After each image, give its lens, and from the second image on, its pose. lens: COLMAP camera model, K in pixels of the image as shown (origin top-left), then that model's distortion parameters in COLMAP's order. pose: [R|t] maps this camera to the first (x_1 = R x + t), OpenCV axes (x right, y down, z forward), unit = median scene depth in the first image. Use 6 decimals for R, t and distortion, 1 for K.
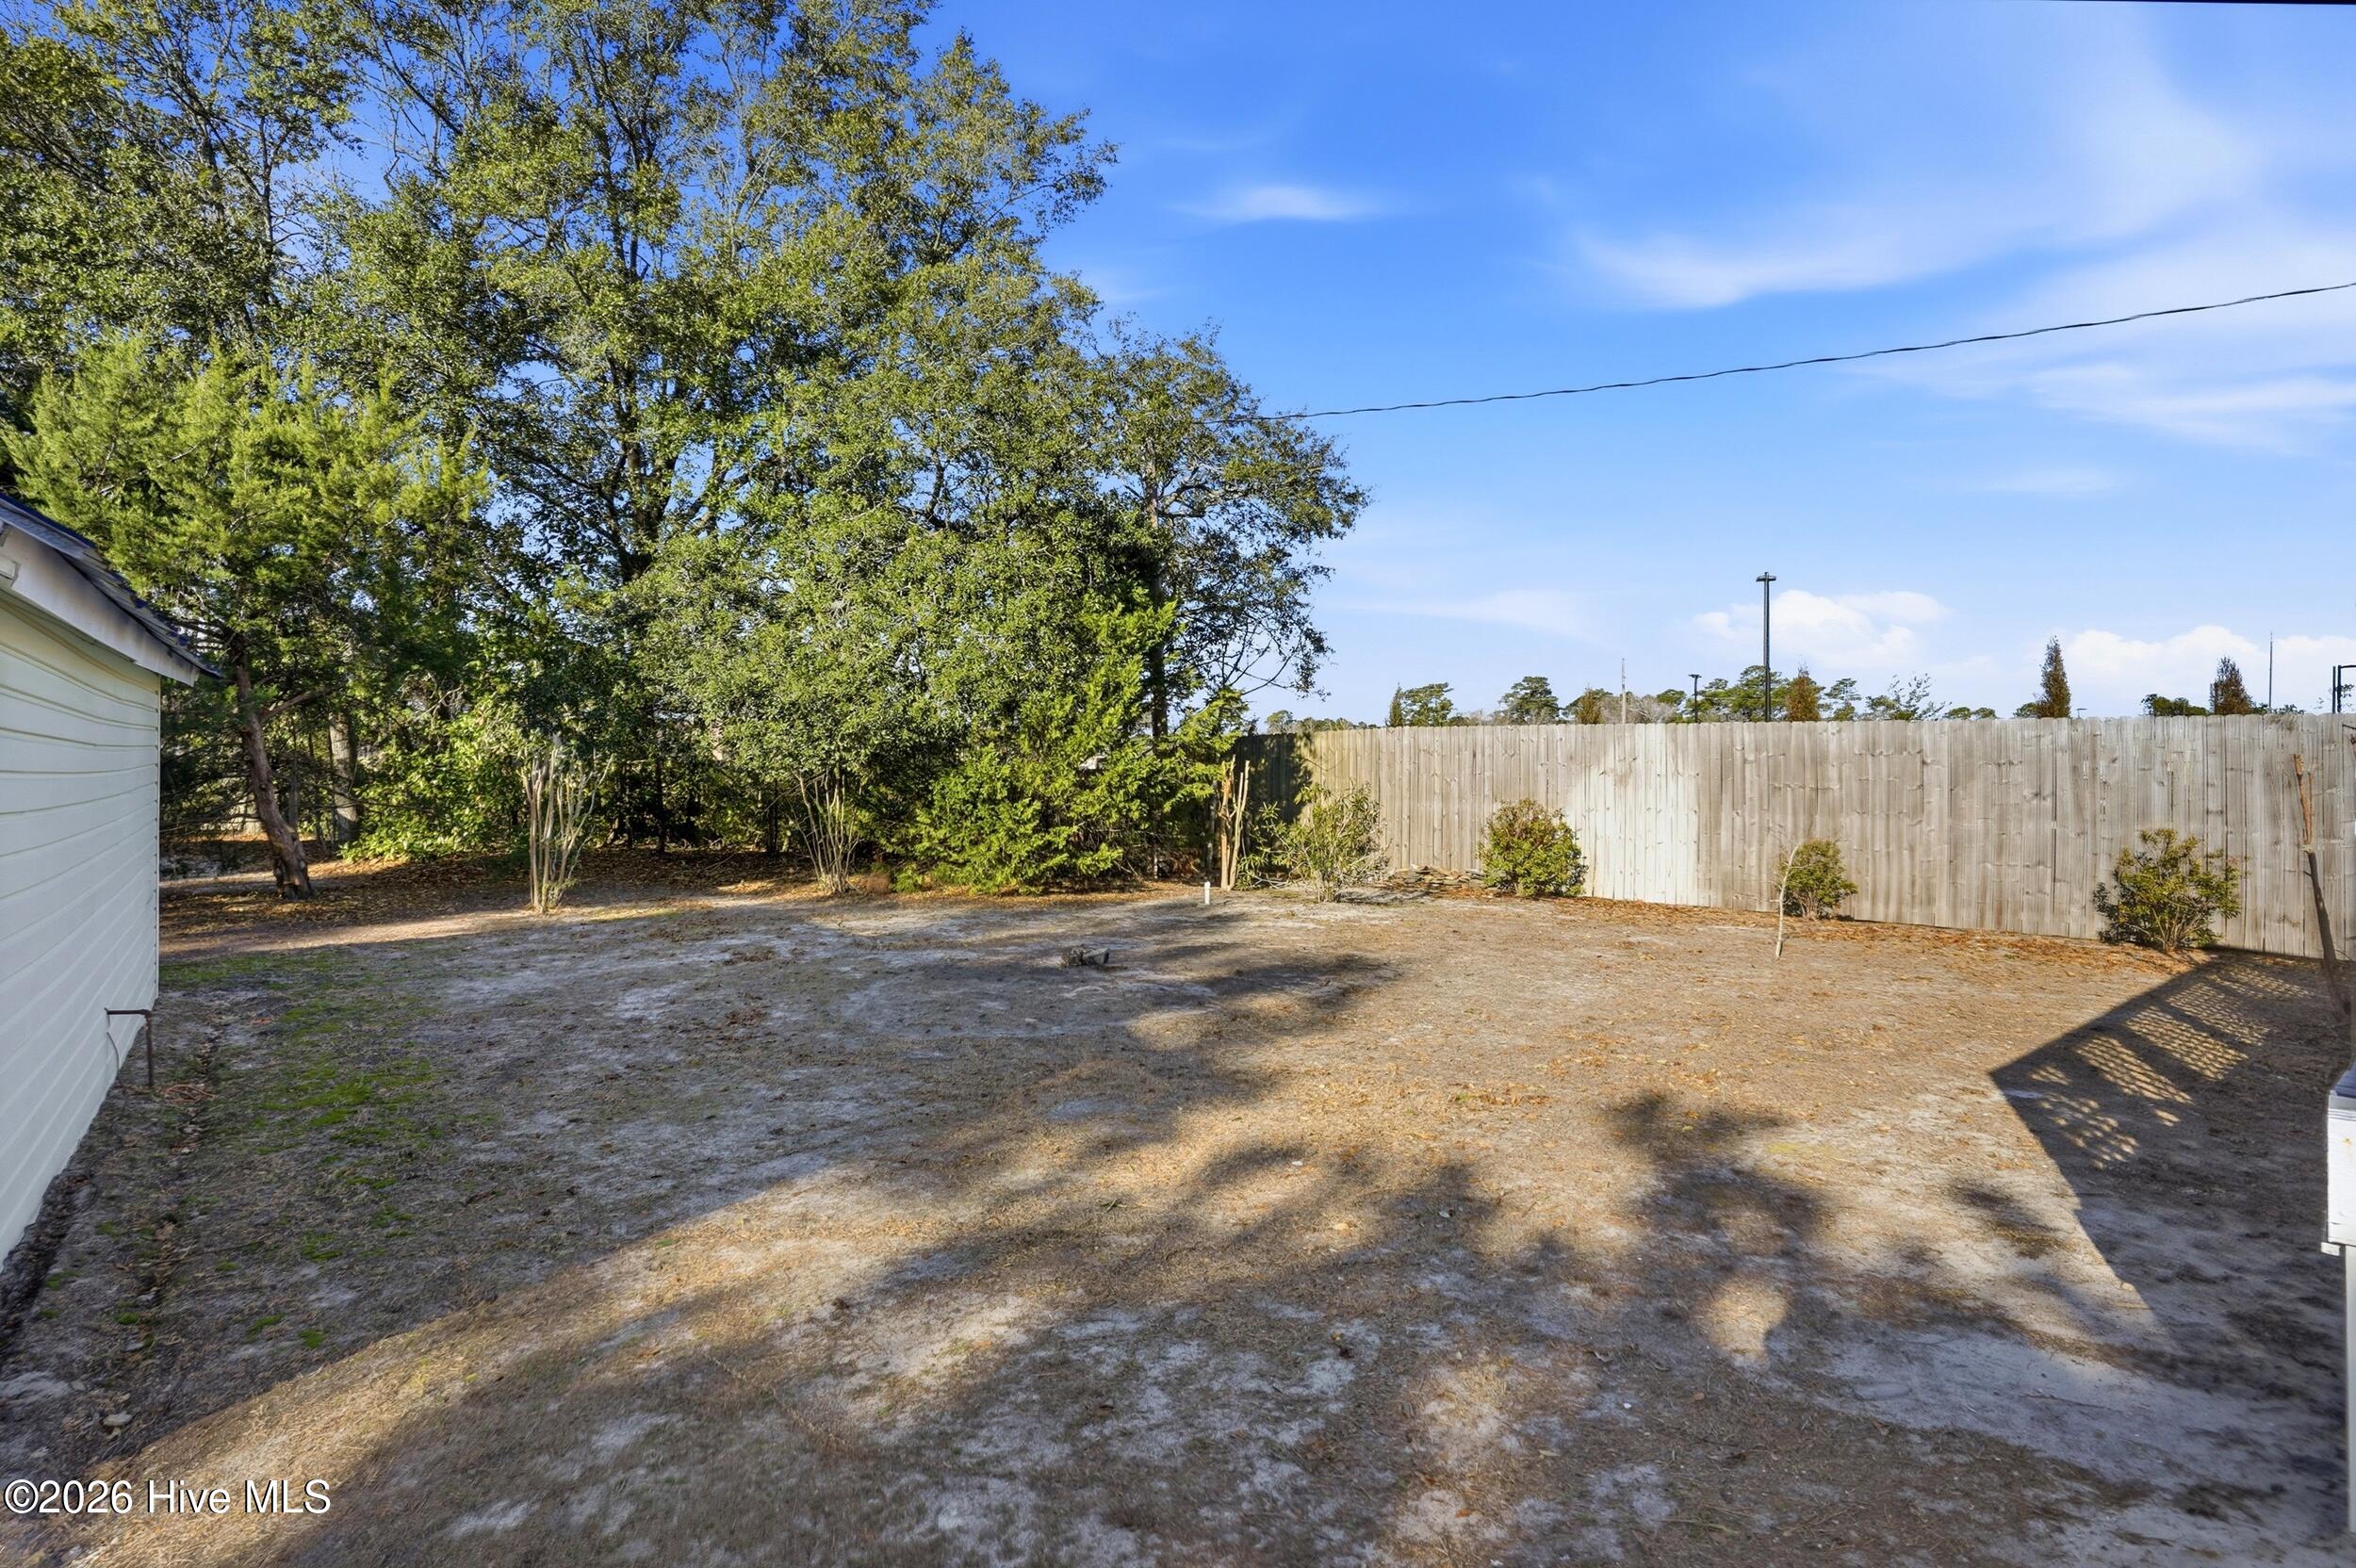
lens RADIAL K [[1184.2, 0, 1165.3], [0, 1184.2, 786.5], [0, 0, 1]] dist [-0.070203, 0.028170]
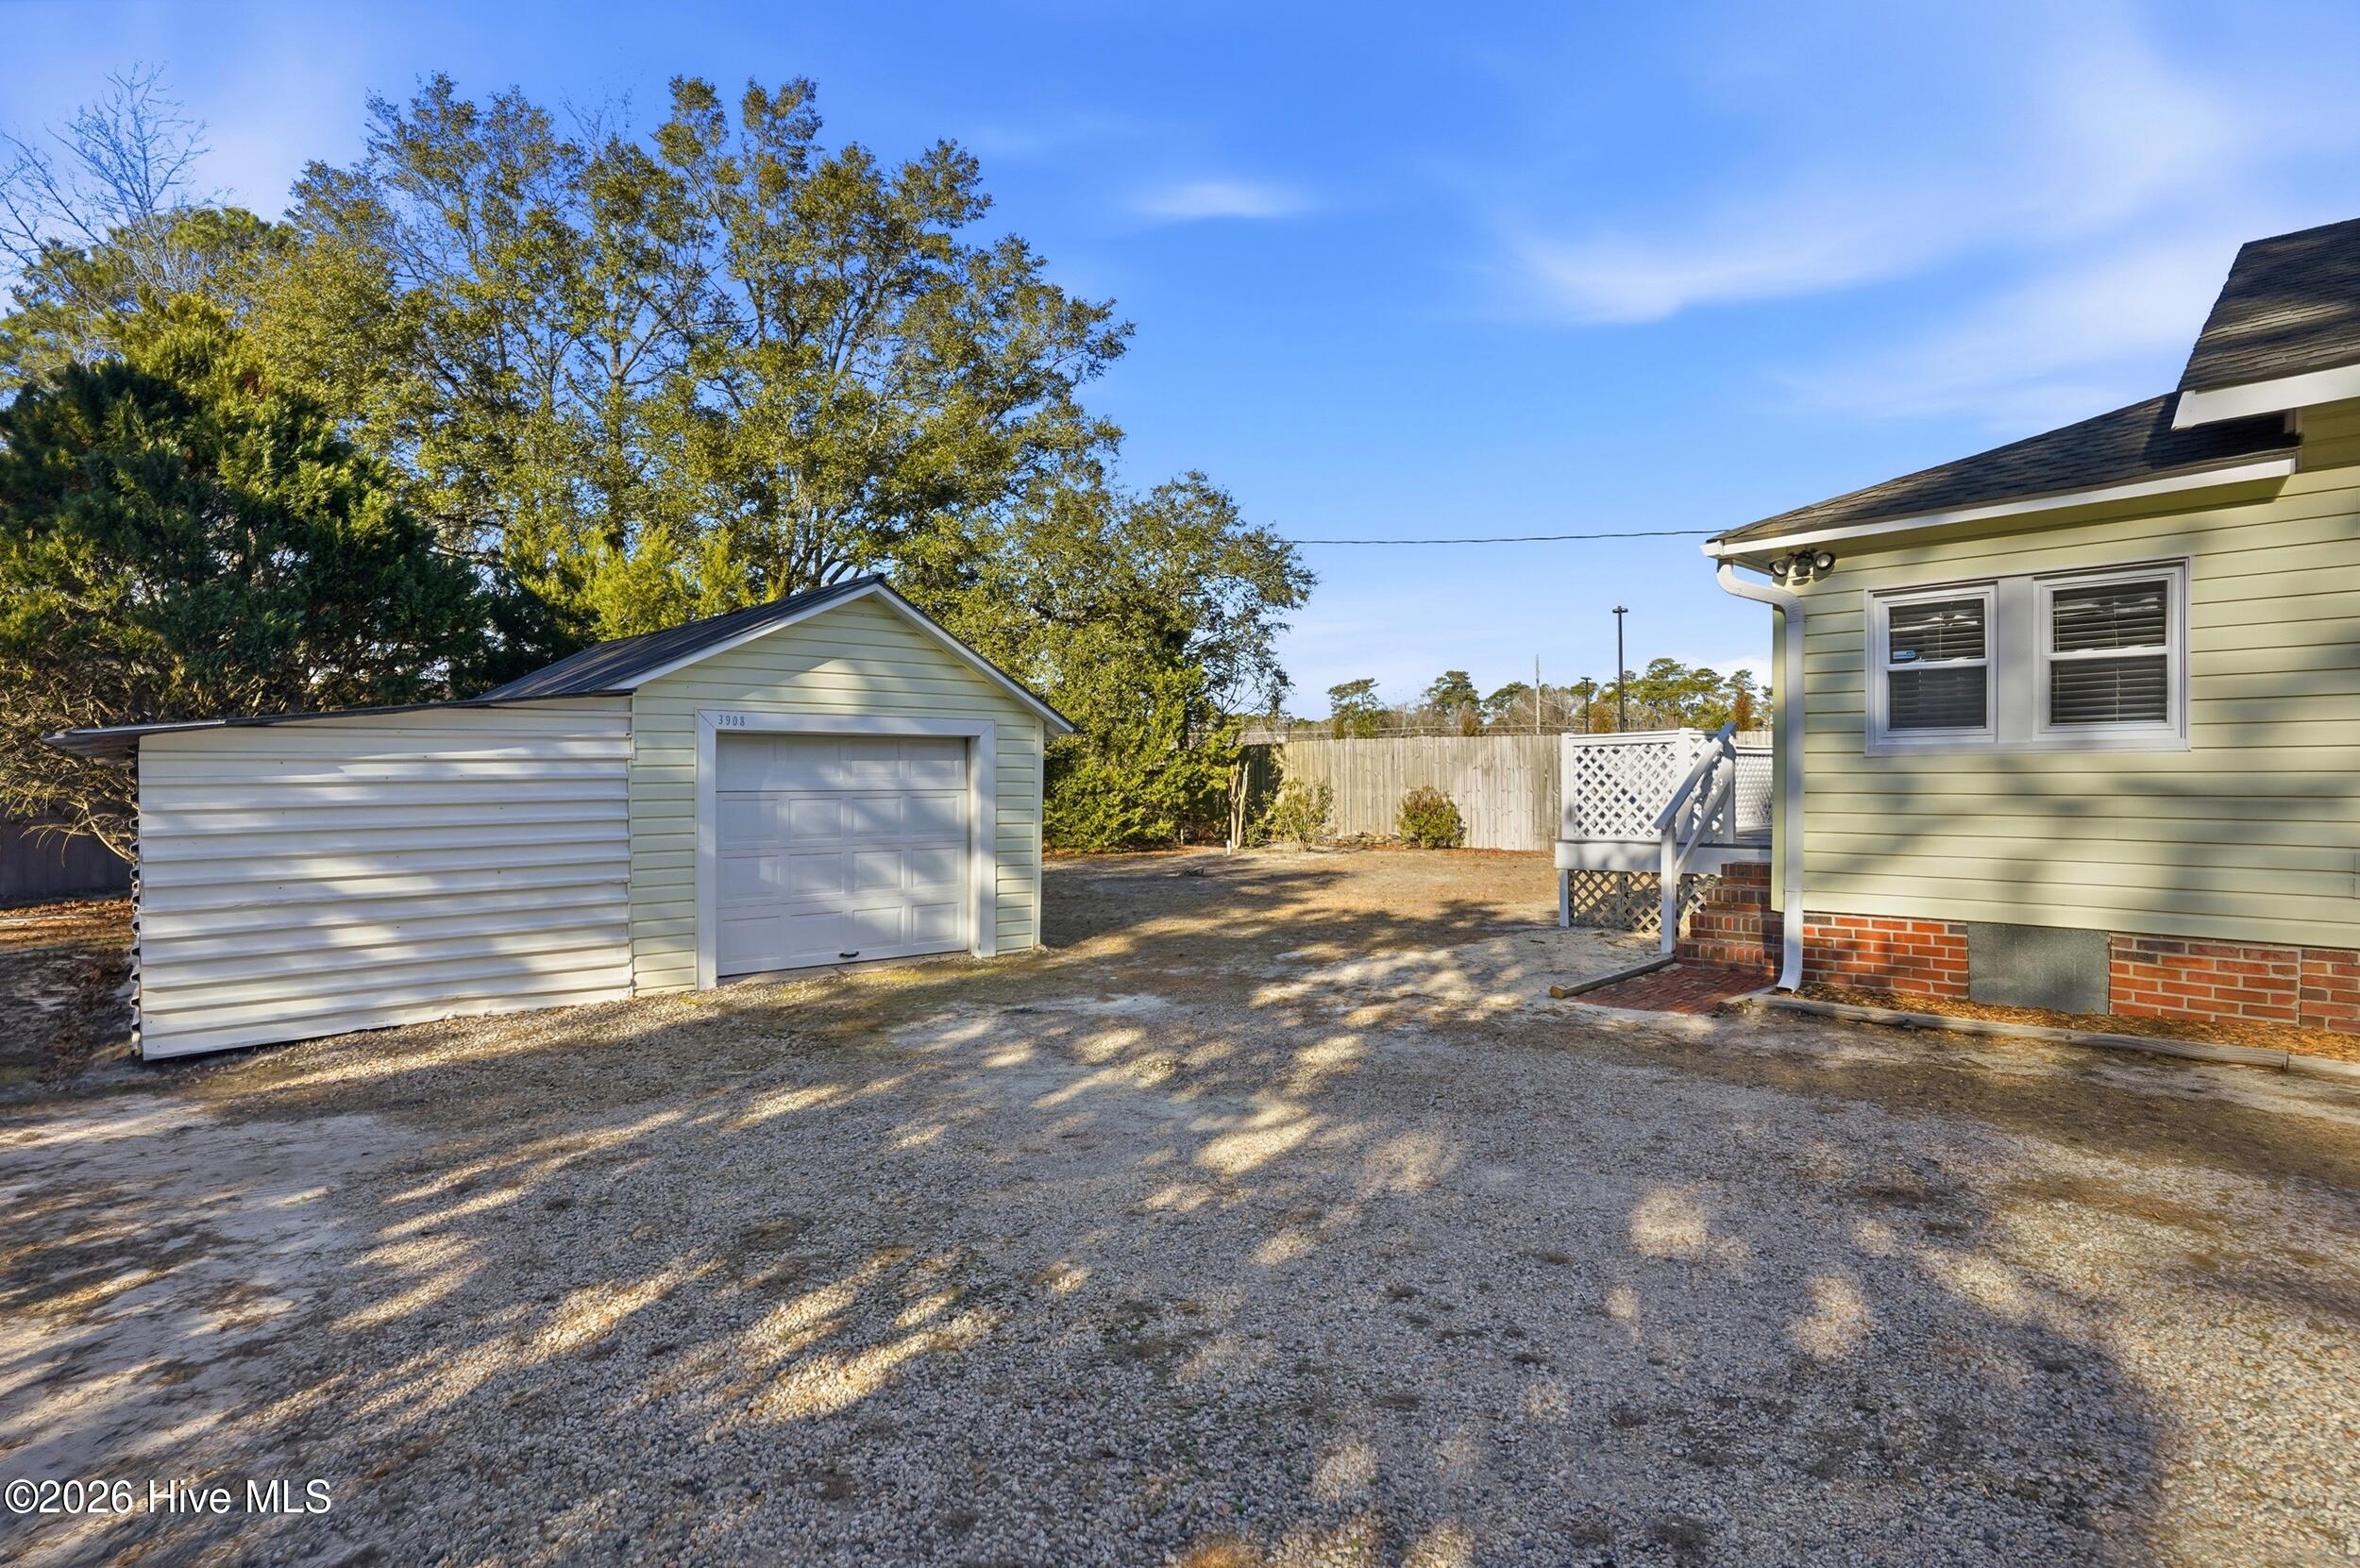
lens RADIAL K [[1186.3, 0, 1167.2], [0, 1186.3, 786.5], [0, 0, 1]] dist [-0.070203, 0.028170]
pose [[0.997940, -0.019370, 0.061166, -0.126988], [0.019173, 0.999809, 0.003801, -0.000841], [-0.061228, -0.002620, 0.998120, -0.524458]]
